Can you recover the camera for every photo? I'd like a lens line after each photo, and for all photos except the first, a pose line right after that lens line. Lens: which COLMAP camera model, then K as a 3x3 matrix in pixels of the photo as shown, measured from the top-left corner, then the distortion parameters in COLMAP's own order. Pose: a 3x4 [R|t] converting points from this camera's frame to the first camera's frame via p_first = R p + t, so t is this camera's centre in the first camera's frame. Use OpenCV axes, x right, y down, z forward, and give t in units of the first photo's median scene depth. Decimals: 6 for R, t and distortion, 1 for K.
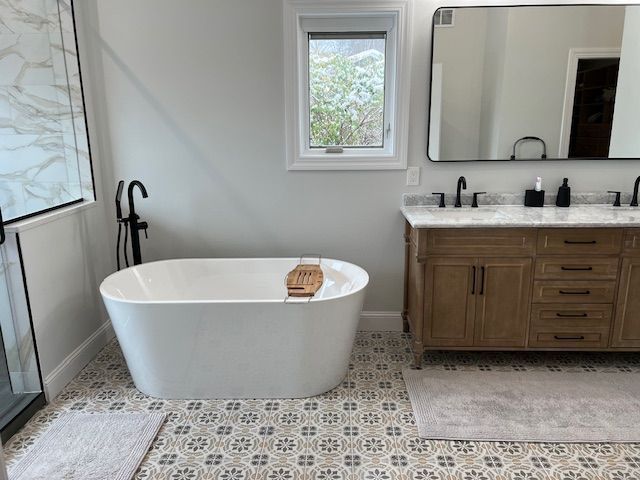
lens RADIAL K [[480.1, 0, 324.1], [0, 480.1, 238.1], [0, 0, 1]] dist [0.033974, -0.049265]
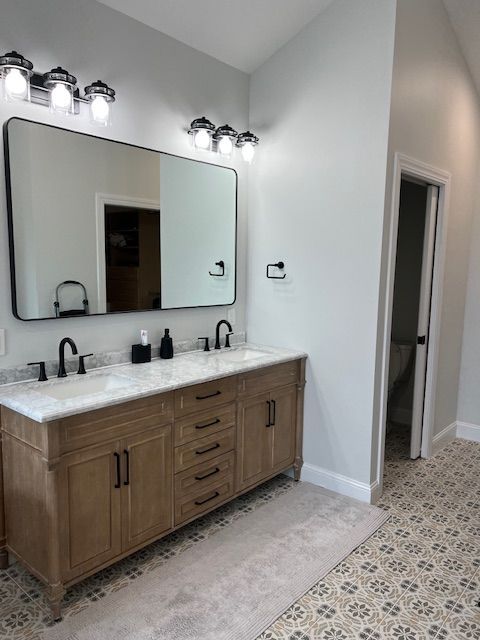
lens RADIAL K [[480.1, 0, 253.6], [0, 480.1, 329.9], [0, 0, 1]] dist [0.033974, -0.049265]
pose [[0.632203, -0.084673, 0.770163, -0.125194], [0.156789, 0.987427, -0.020143, -0.083006], [-0.758773, 0.133487, 0.637530, 0.299789]]
